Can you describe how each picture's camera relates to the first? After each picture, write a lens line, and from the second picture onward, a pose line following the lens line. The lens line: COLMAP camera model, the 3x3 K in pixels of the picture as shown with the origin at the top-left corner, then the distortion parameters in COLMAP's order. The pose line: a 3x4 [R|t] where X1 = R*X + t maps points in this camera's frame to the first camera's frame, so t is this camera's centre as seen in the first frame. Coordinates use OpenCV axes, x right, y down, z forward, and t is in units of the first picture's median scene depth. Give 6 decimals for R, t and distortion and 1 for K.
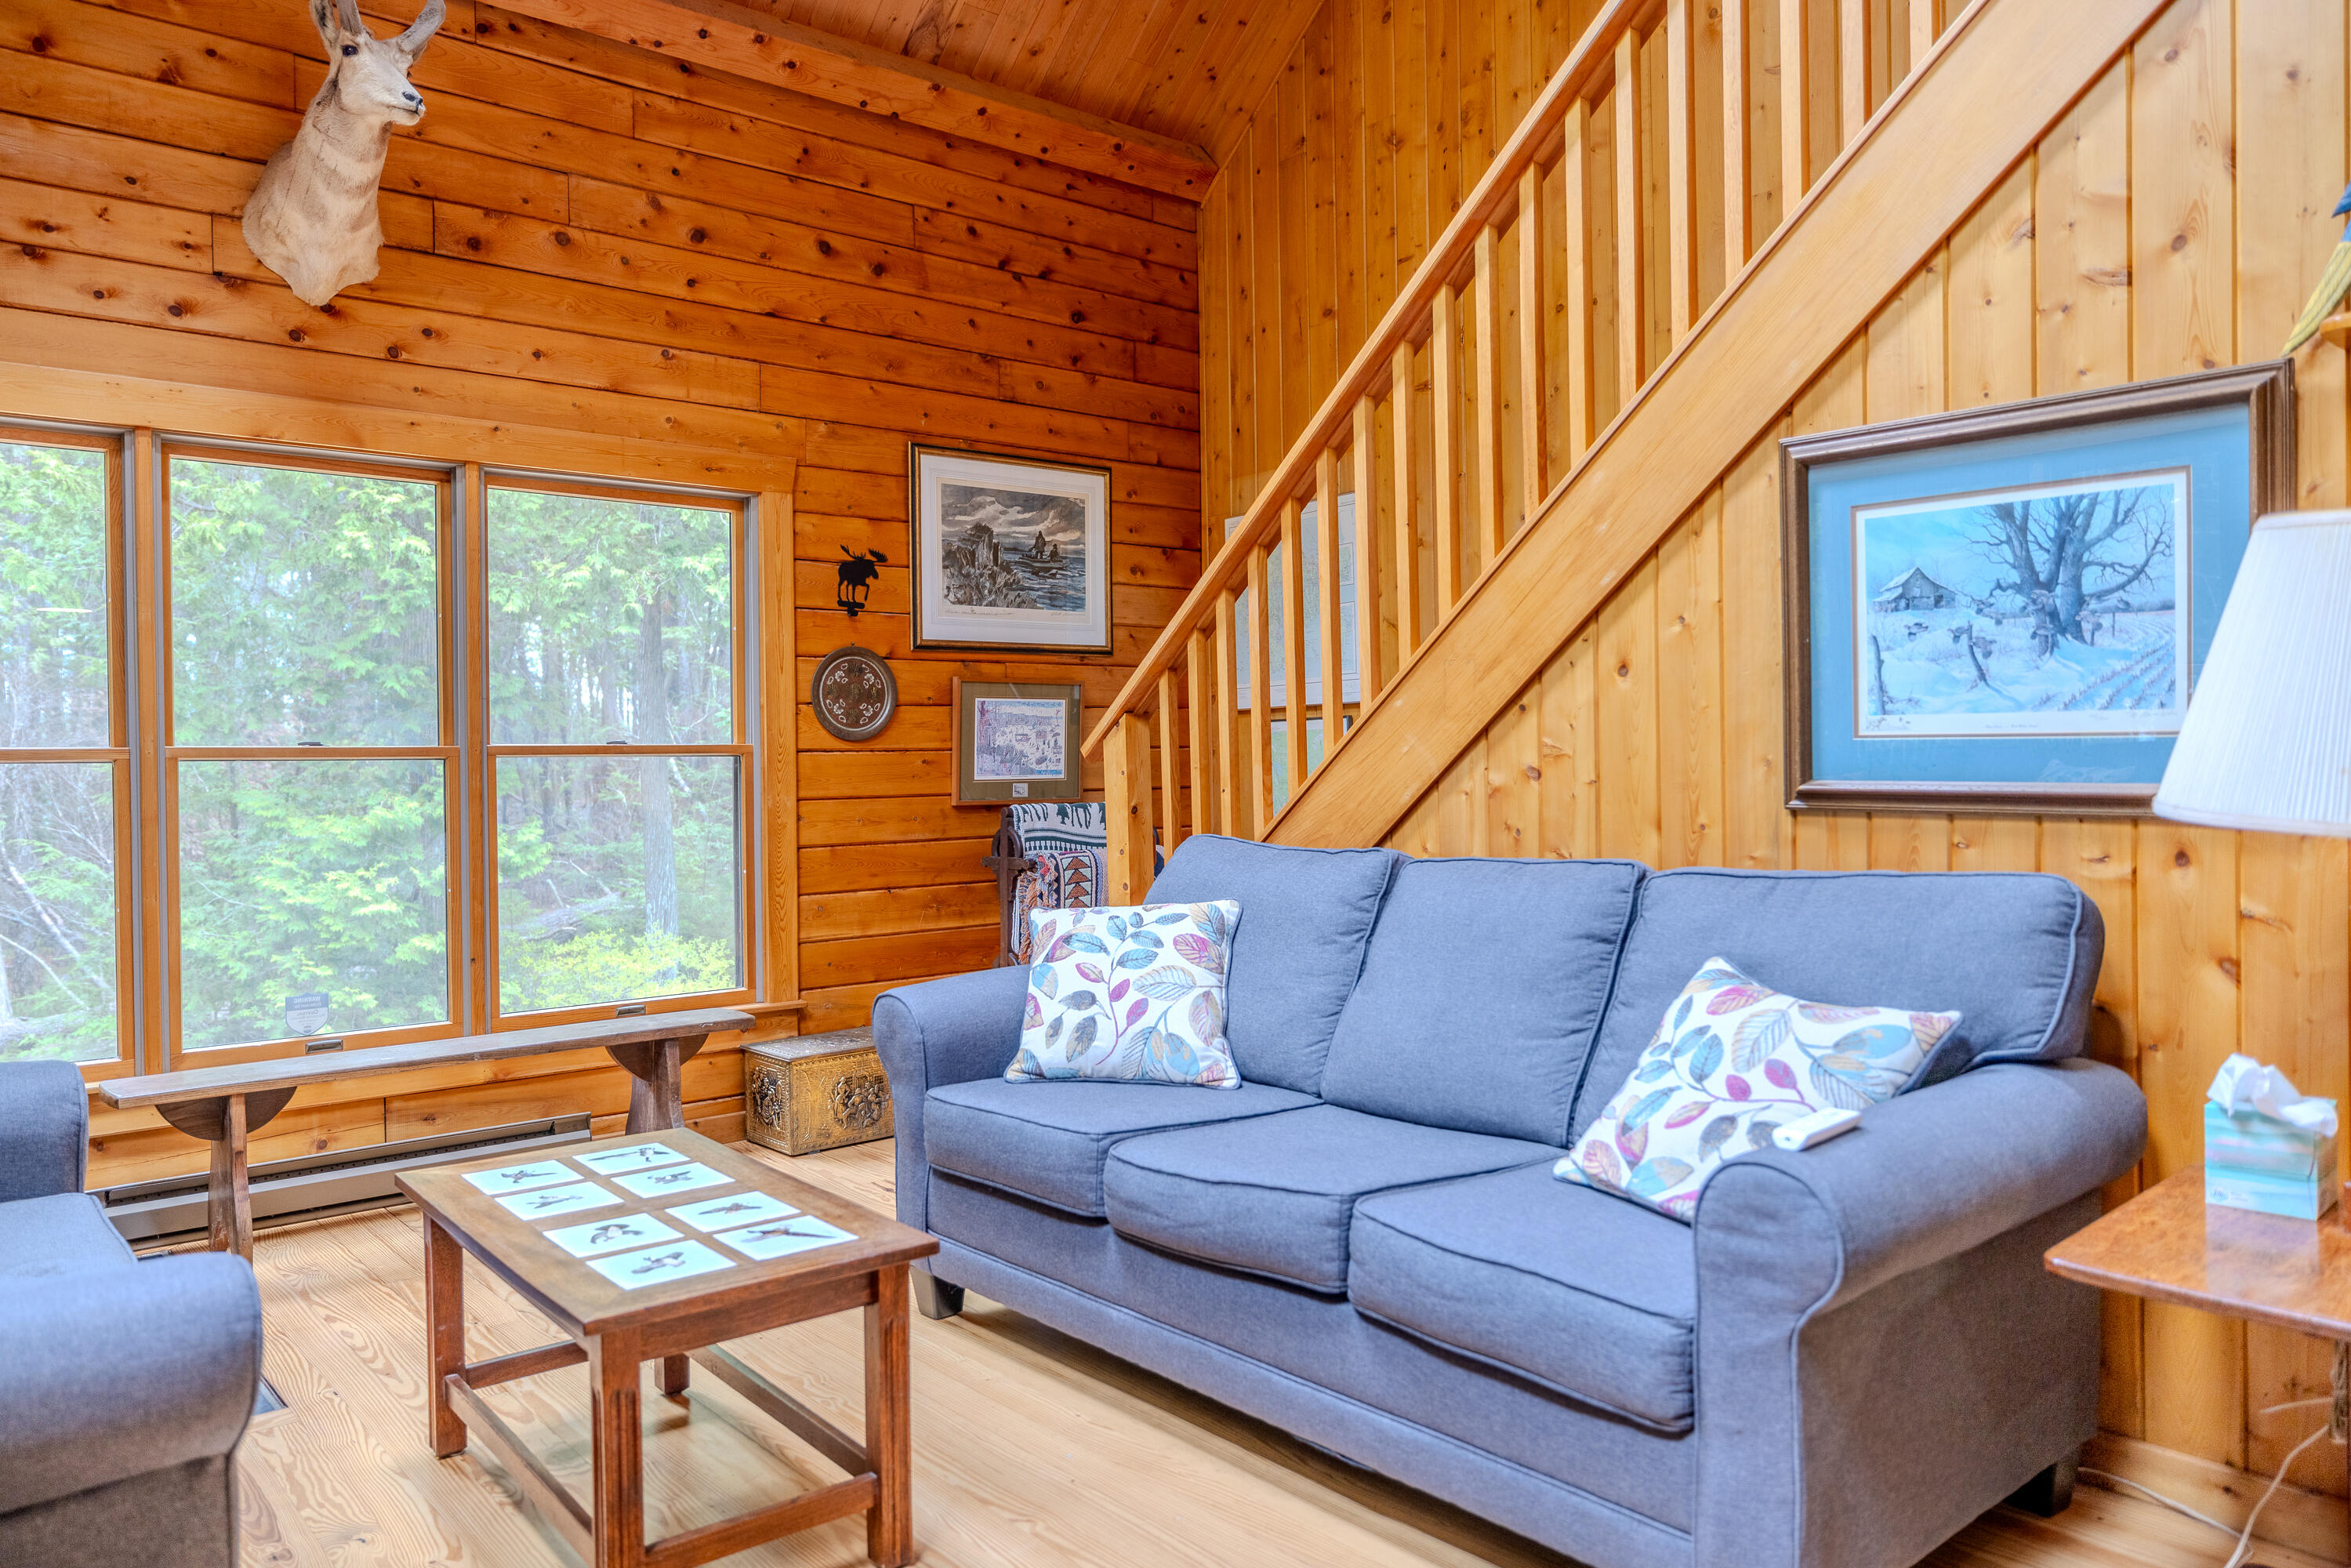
lens RADIAL K [[1563.5, 0, 1162.1], [0, 1563.5, 774.2], [0, 0, 1]] dist [0.003037, 0.000674]
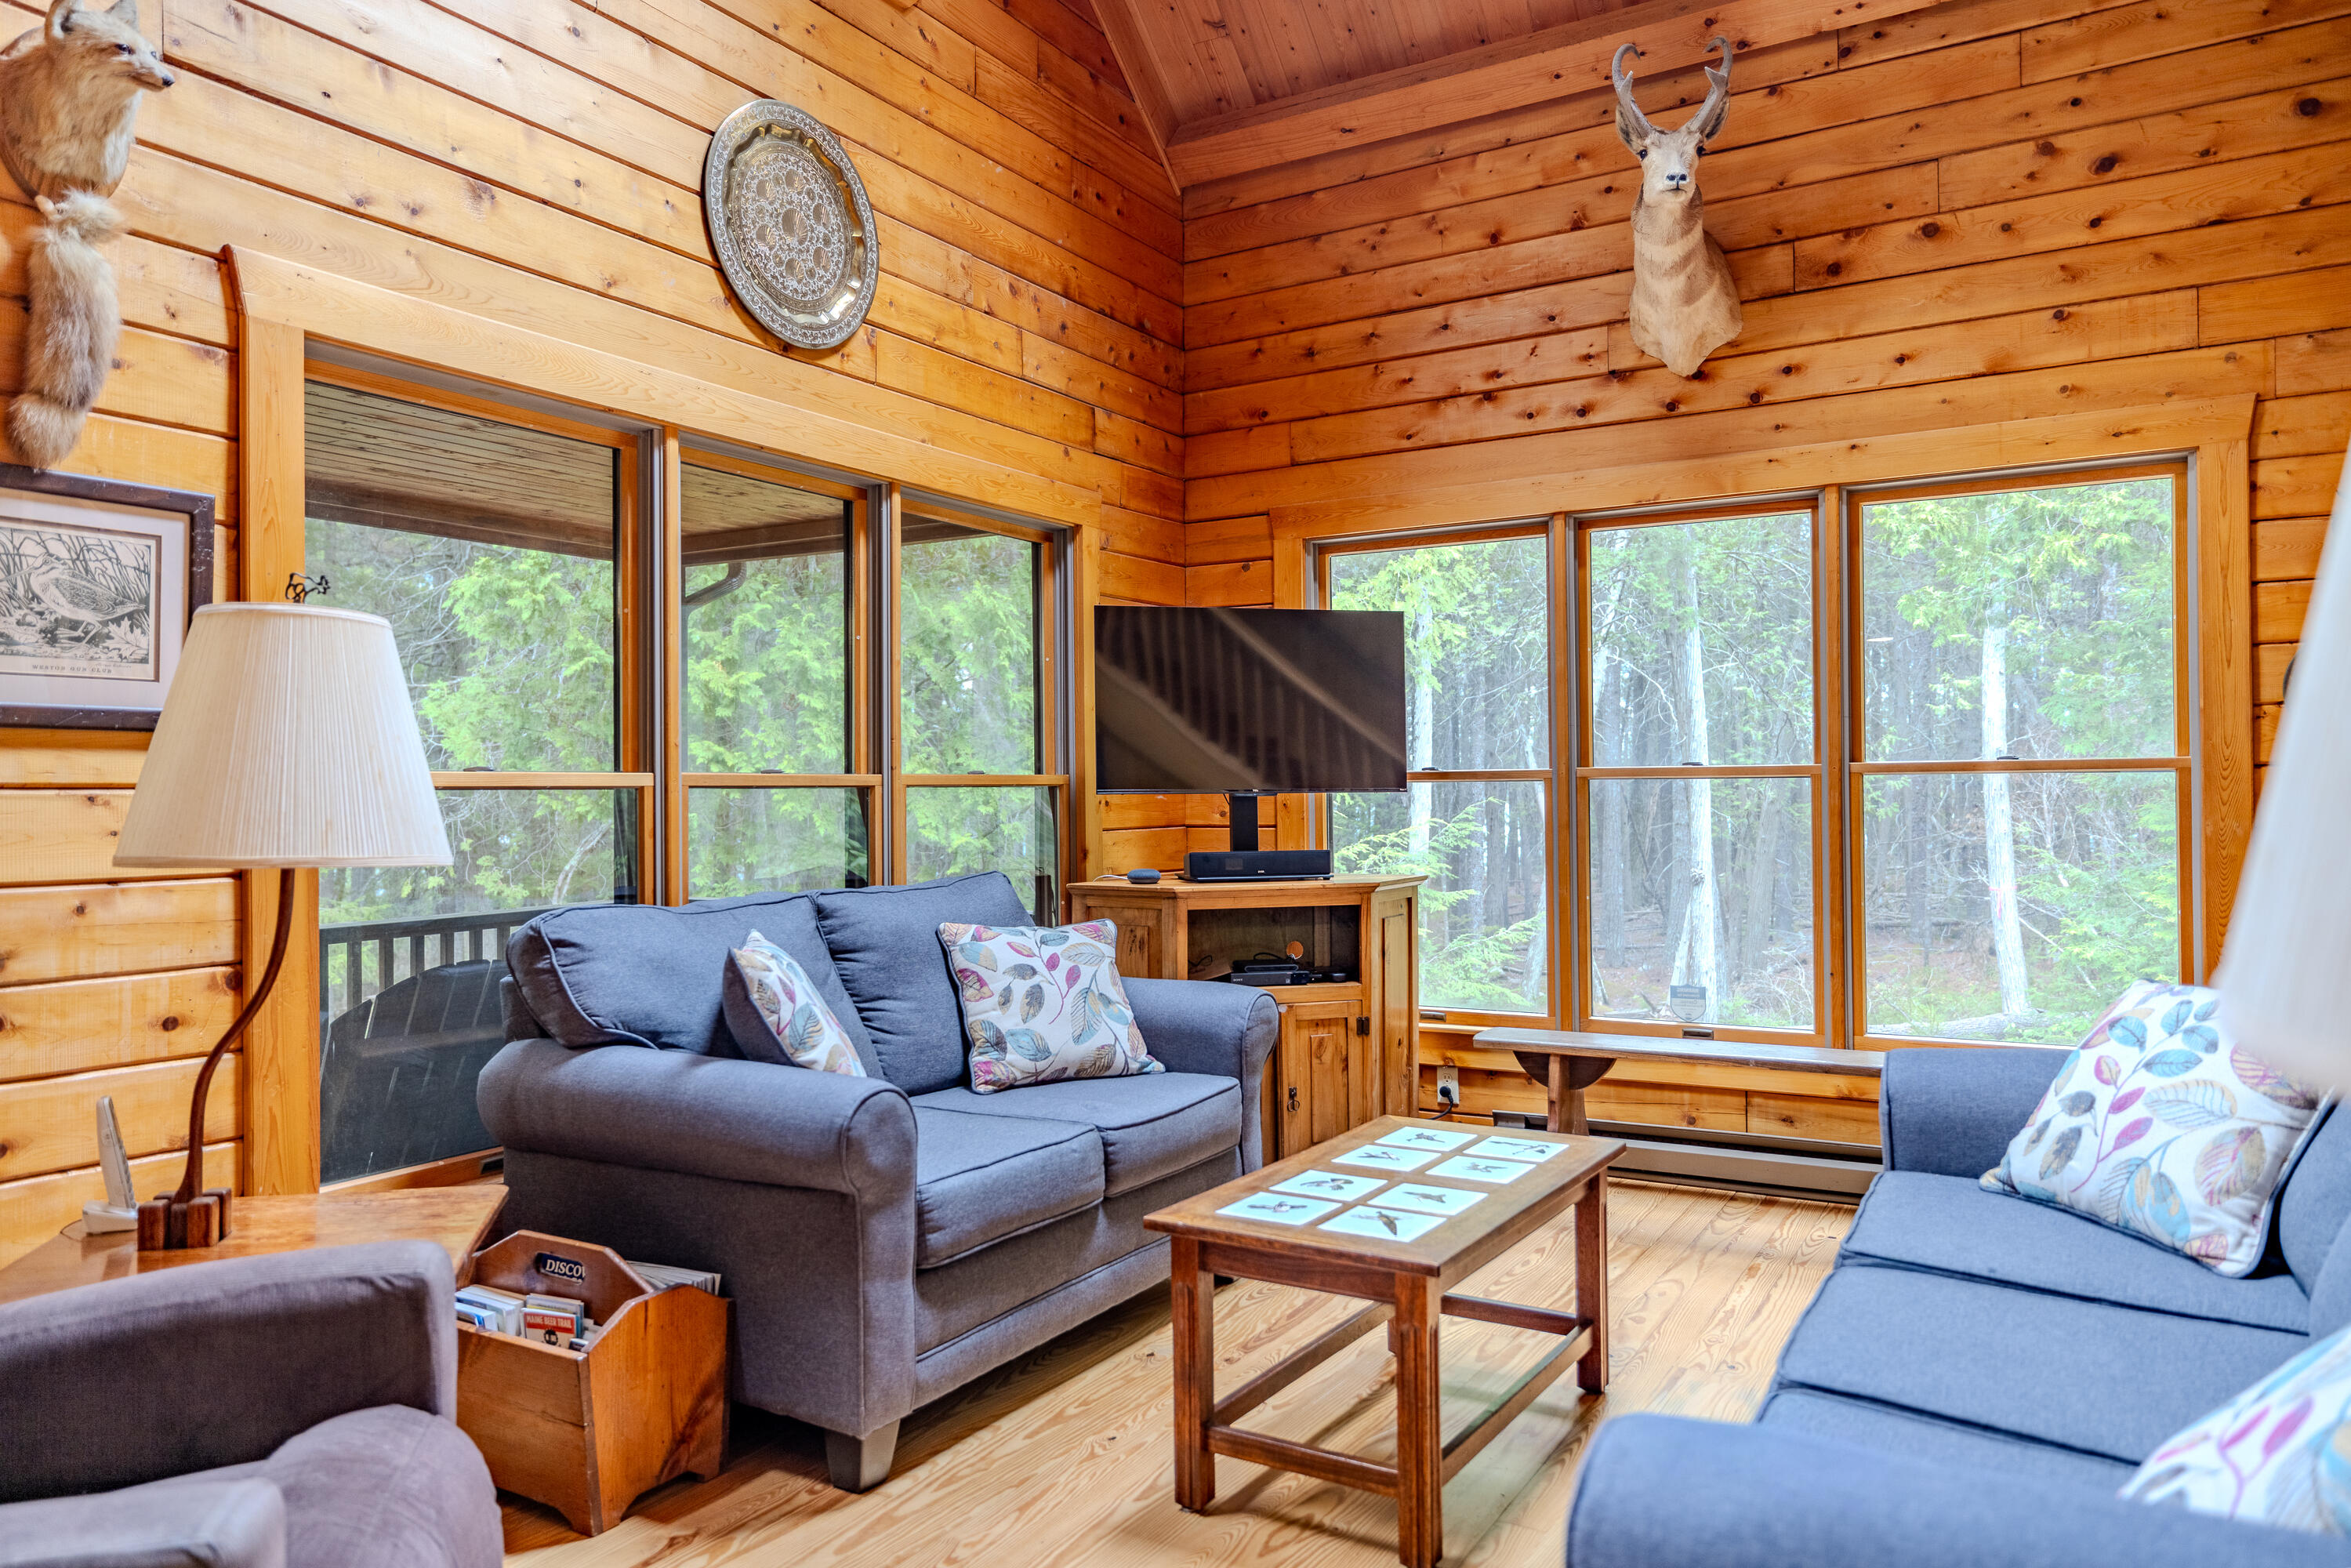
lens RADIAL K [[1563.5, 0, 1155.3], [0, 1563.5, 781.5], [0, 0, 1]] dist [0.003037, 0.000674]
pose [[0.336104, 0.001982, -0.941823, 0.409345], [-0.003261, 0.999994, 0.000941, -0.006802], [0.941819, 0.002755, 0.336108, 0.272077]]
